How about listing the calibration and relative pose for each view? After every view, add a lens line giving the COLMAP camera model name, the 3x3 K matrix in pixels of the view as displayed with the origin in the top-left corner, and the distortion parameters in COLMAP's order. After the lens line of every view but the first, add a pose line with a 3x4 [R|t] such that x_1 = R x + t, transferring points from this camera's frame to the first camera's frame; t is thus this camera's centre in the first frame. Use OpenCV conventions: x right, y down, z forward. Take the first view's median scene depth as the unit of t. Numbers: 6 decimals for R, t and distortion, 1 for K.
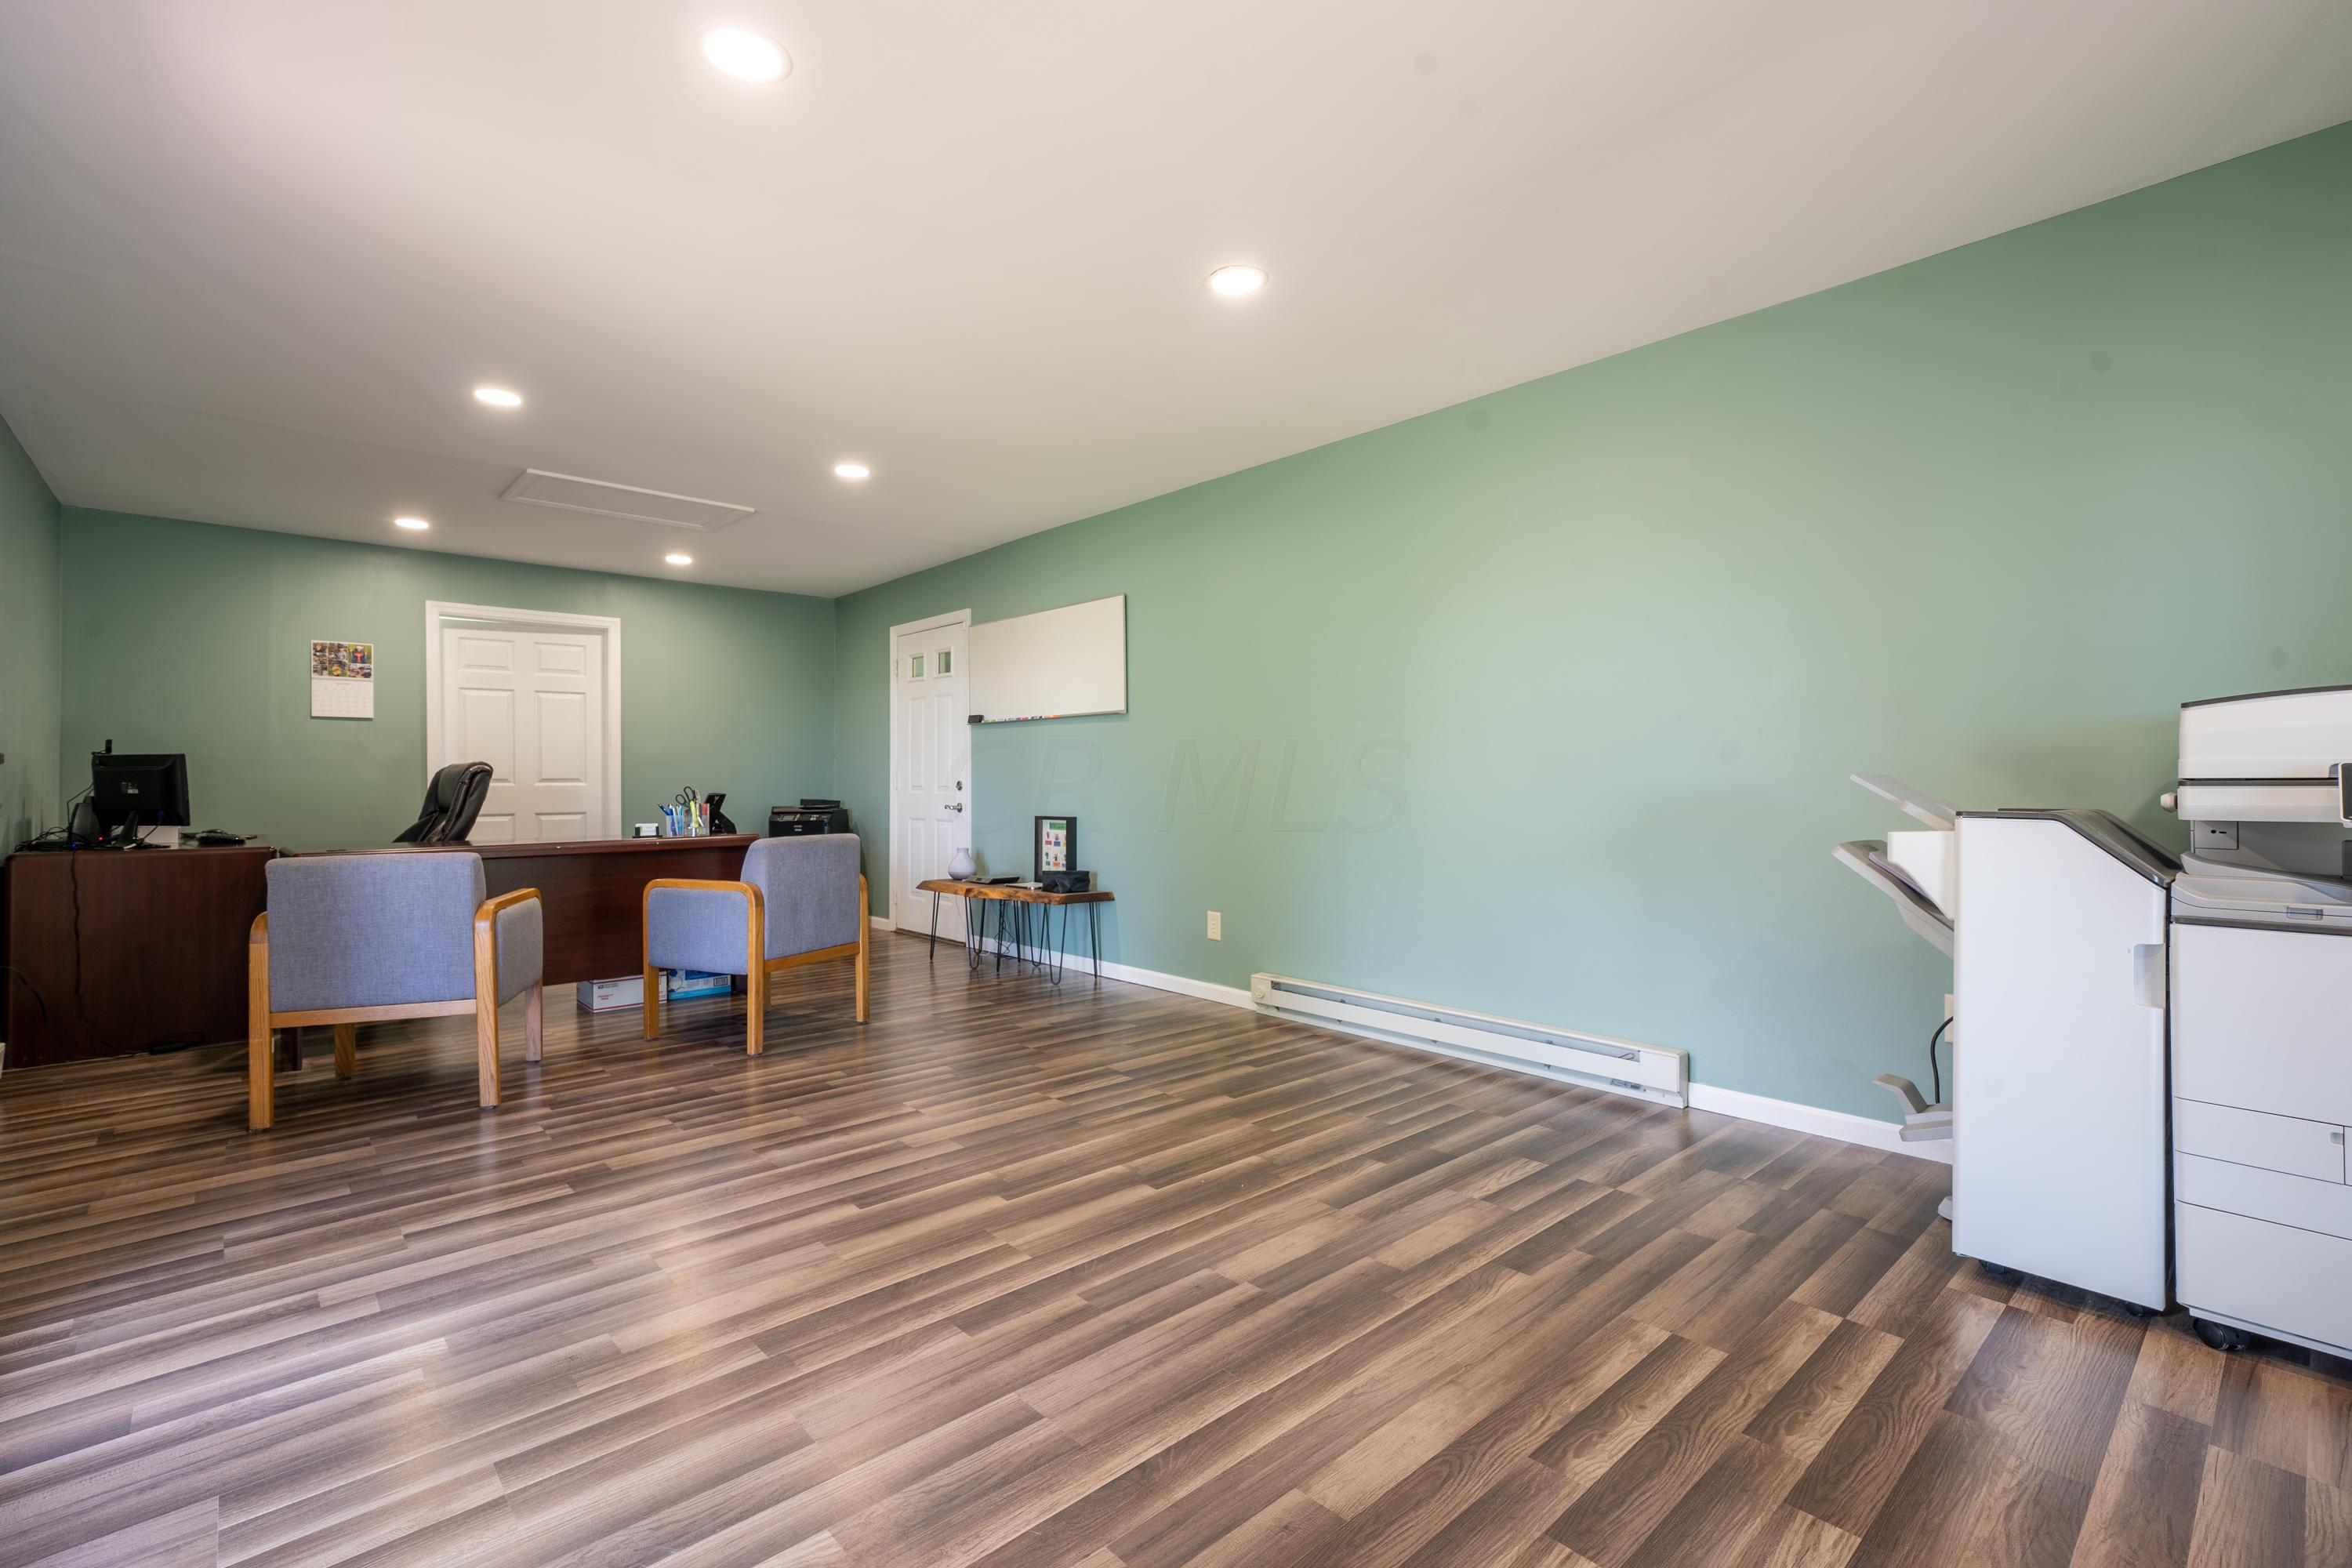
lens RADIAL K [[1034.1, 0, 1171.8], [0, 1034.1, 785.3], [0, 0, 1]] dist [0.005011, 0.000356]
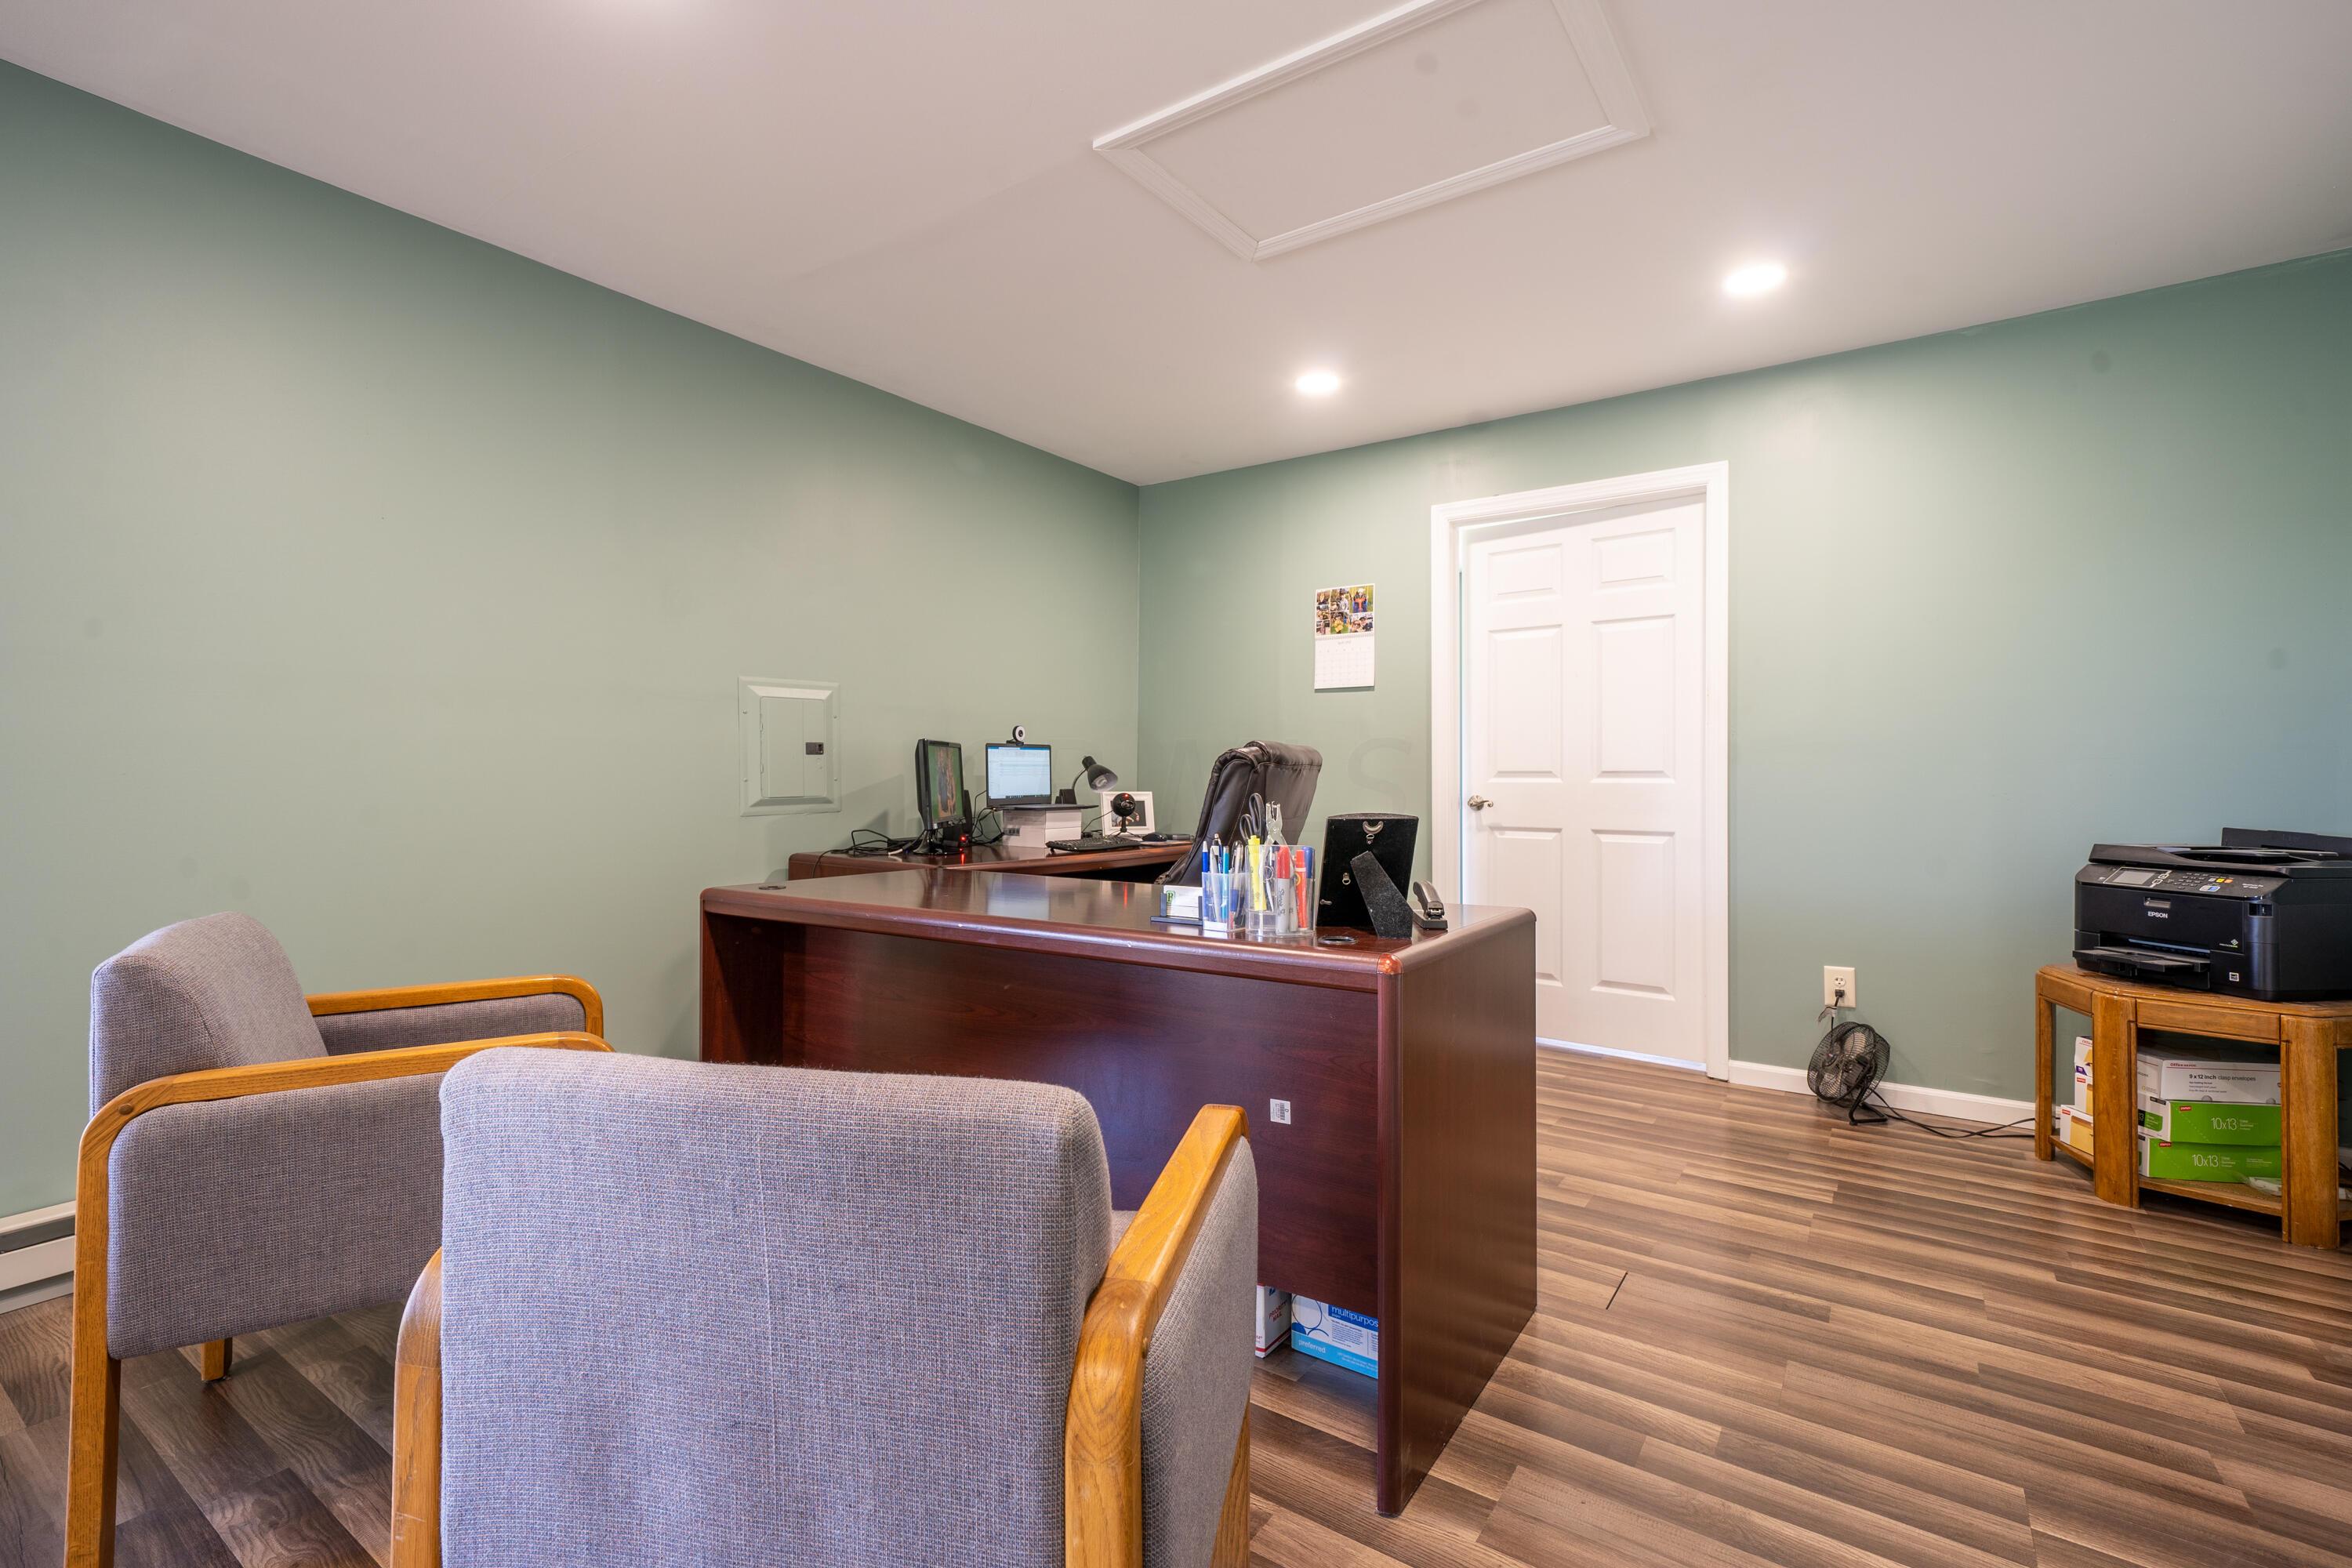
lens RADIAL K [[1034.1, 0, 1183.2], [0, 1034.1, 777.0], [0, 0, 1]] dist [0.005011, 0.000356]
pose [[0.238516, 0.005745, -0.971122, -0.110643], [-0.006522, 0.999969, 0.004313, -0.004676], [0.971117, 0.005305, 0.238546, 0.709580]]
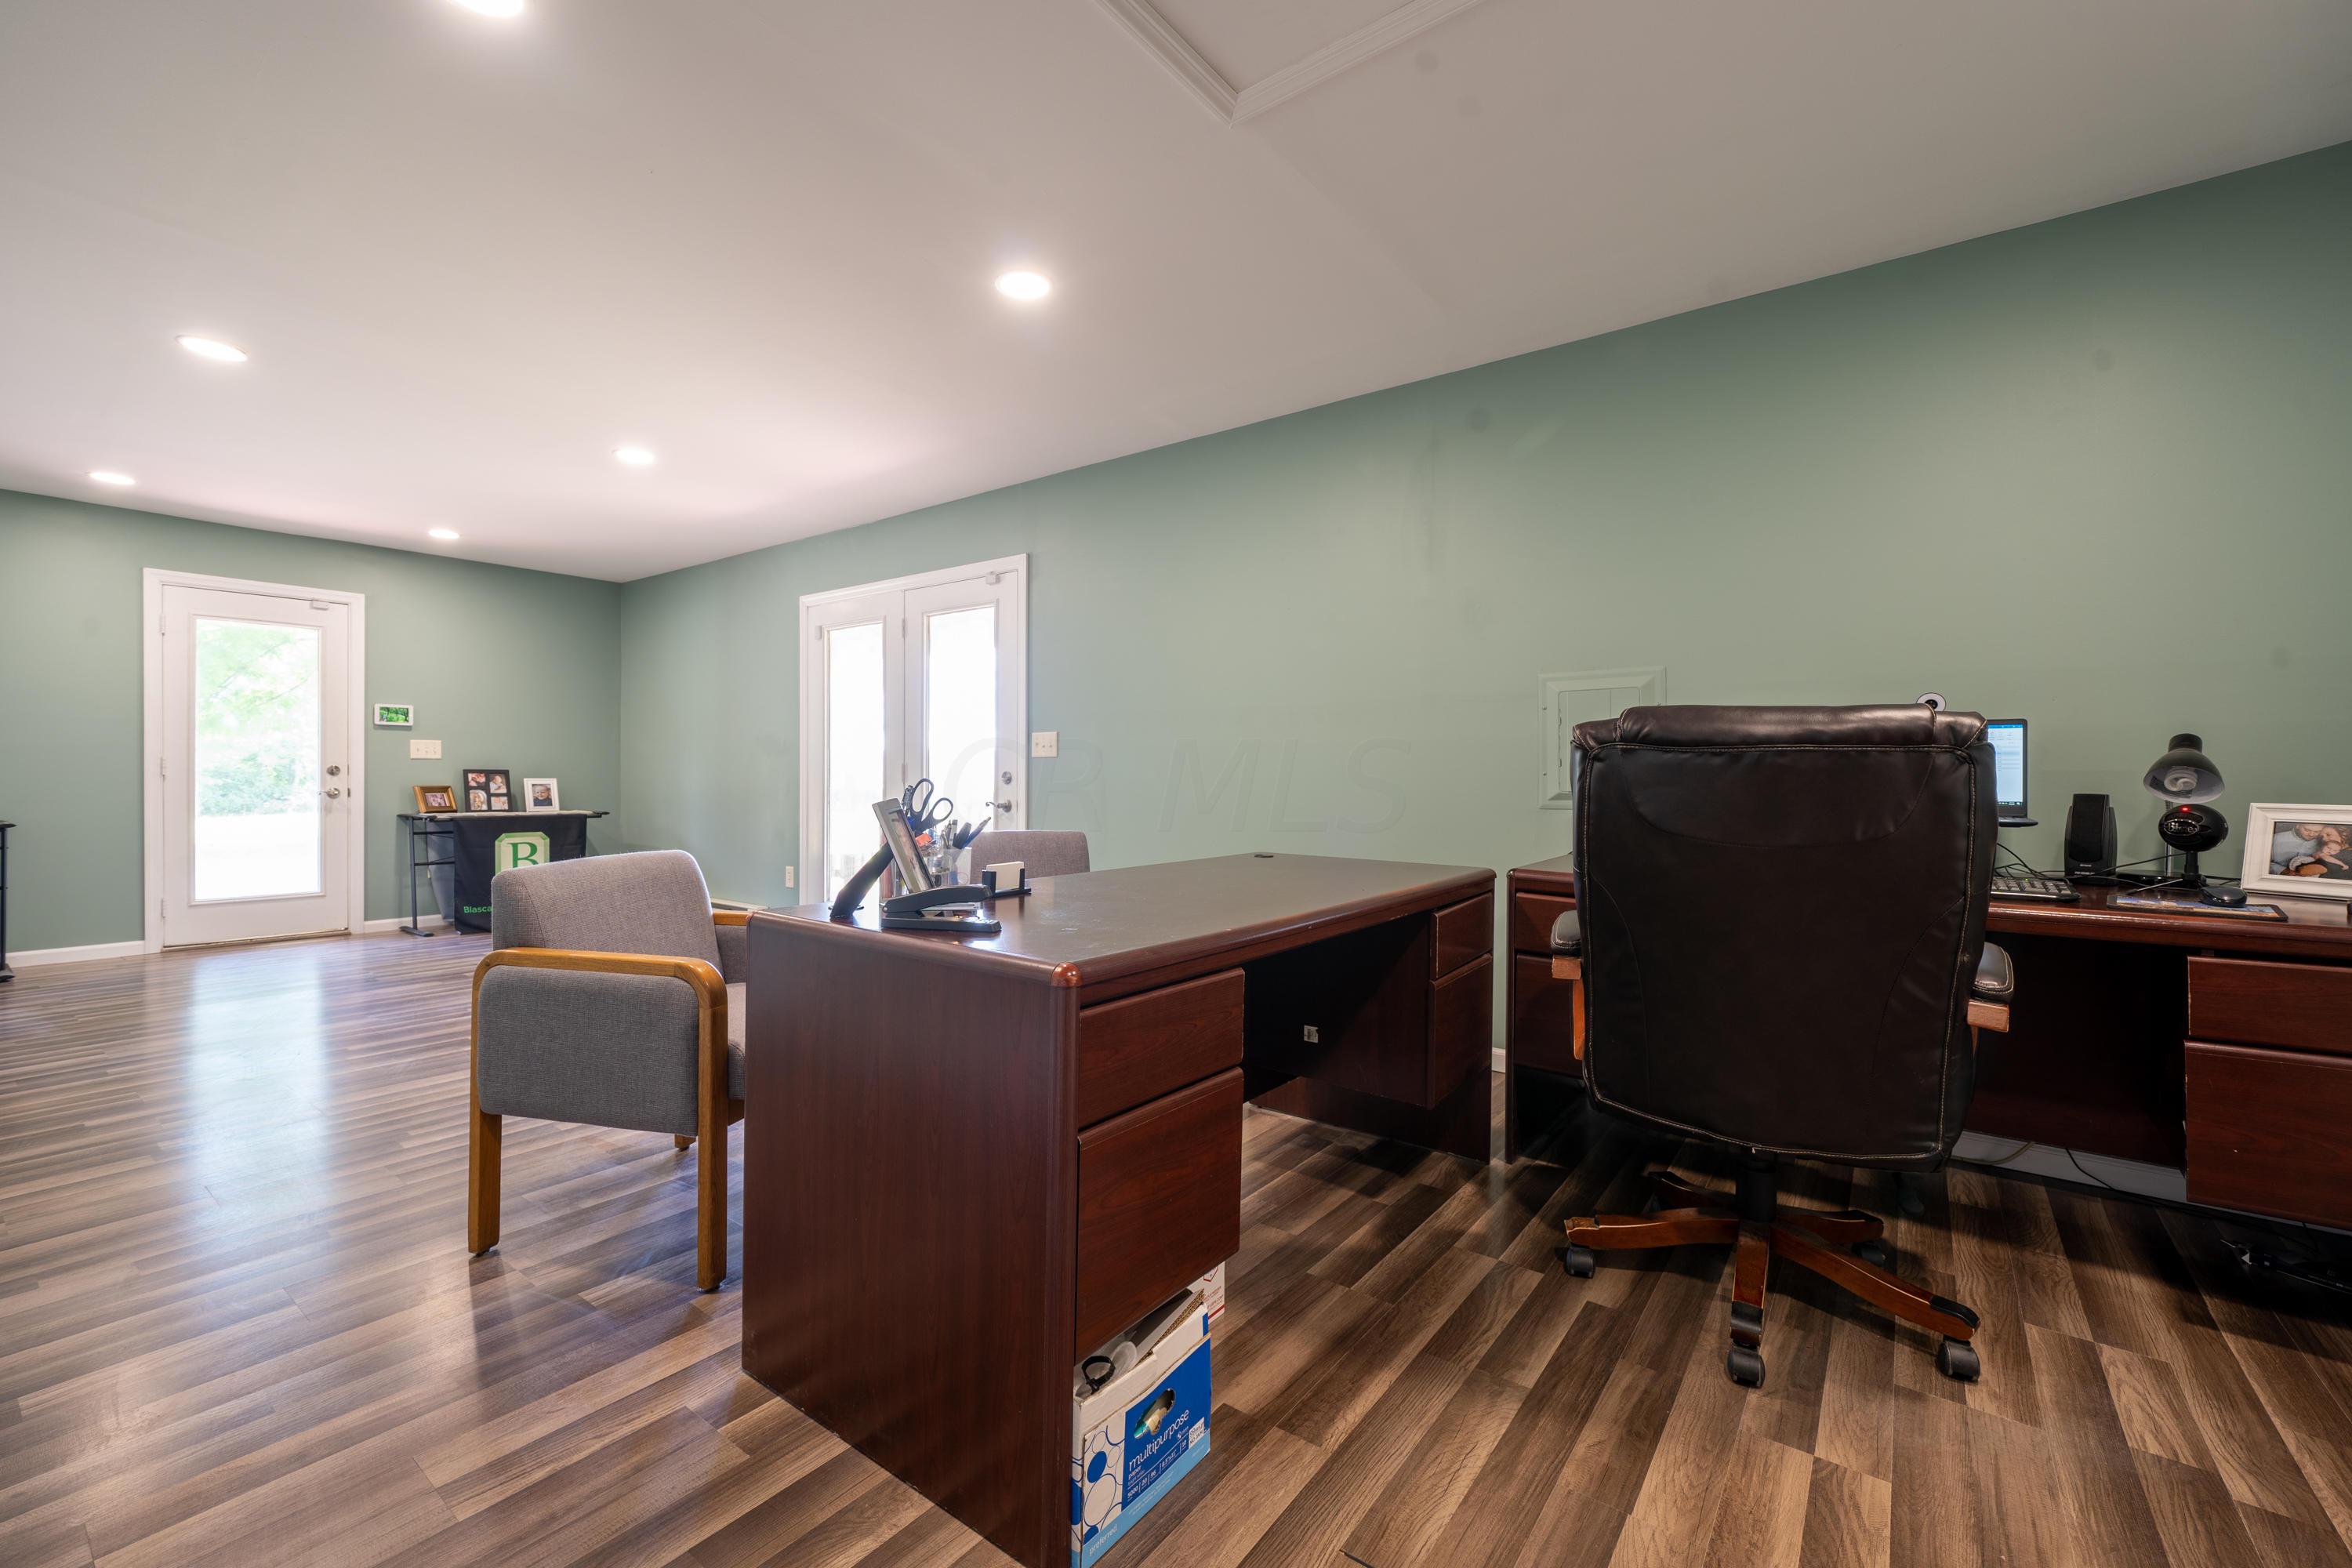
lens RADIAL K [[1034.1, 0, 1189.3], [0, 1034.1, 781.8], [0, 0, 1]] dist [0.005011, 0.000356]
pose [[-0.983942, -0.005852, -0.178390, -0.650687], [-0.006643, 0.999971, 0.003841, 0.010030], [0.178363, 0.004964, -0.983952, 1.473043]]
